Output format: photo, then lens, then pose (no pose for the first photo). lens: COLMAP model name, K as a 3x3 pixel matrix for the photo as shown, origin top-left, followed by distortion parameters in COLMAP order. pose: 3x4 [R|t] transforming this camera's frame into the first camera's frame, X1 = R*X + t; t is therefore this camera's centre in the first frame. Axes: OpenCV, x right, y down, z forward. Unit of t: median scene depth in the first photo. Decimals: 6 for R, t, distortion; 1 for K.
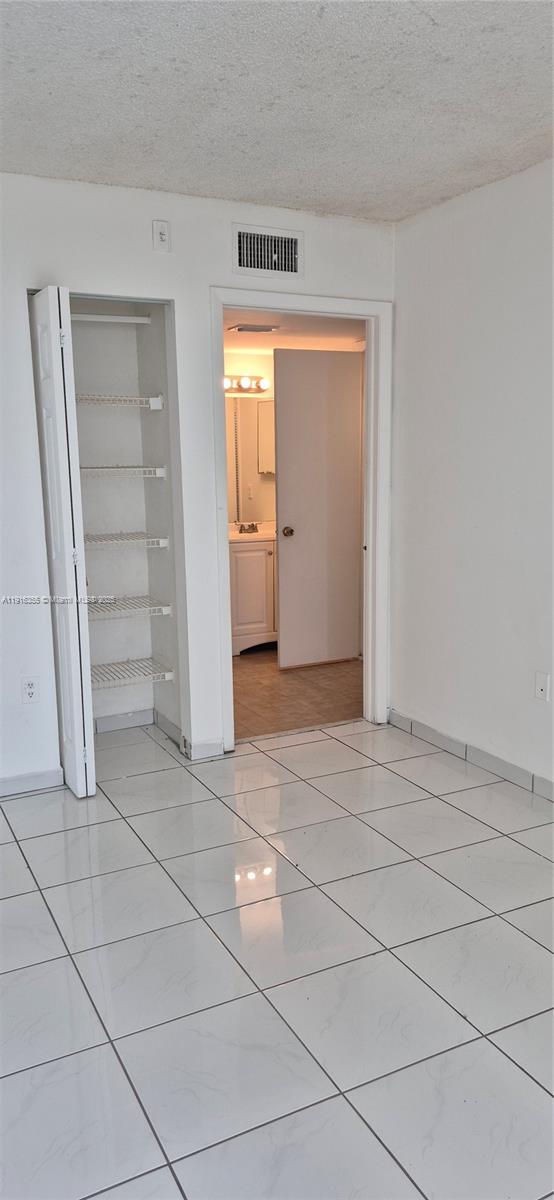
lens RADIAL K [[839.3, 0, 268.4], [0, 839.3, 607.5], [0, 0, 1]] dist [0.073463, -0.092227]
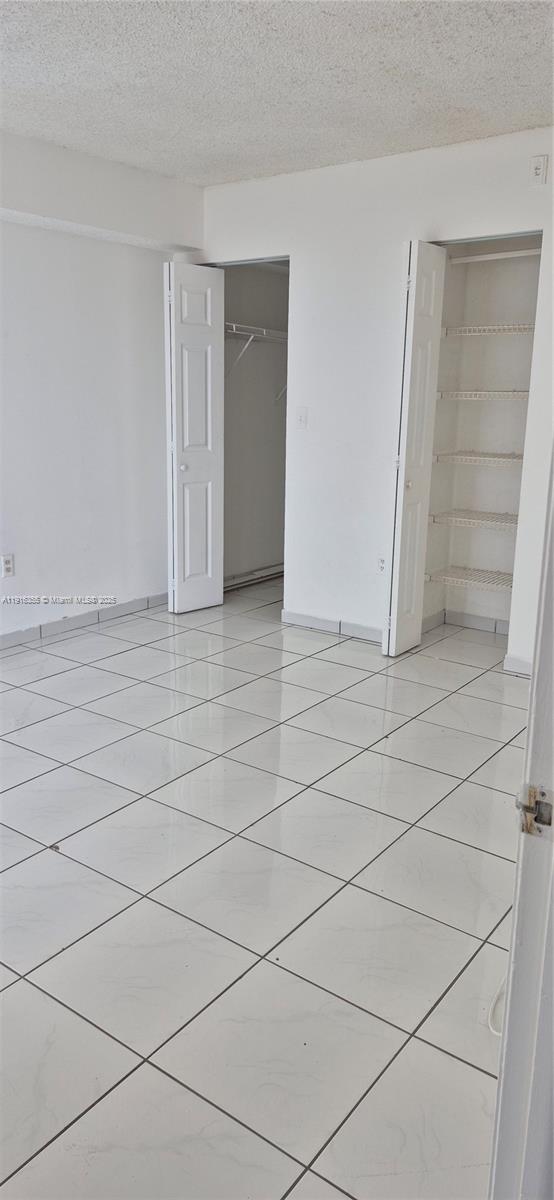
lens RADIAL K [[808.6, 0, 277.0], [0, 808.6, 600.0], [0, 0, 1]] dist [0.064866, -0.135640]
pose [[0.447287, 0.243646, -0.860564, 0.735135], [-0.178885, 0.967109, 0.180834, -0.045884], [0.876319, 0.073057, 0.476160, 0.275340]]
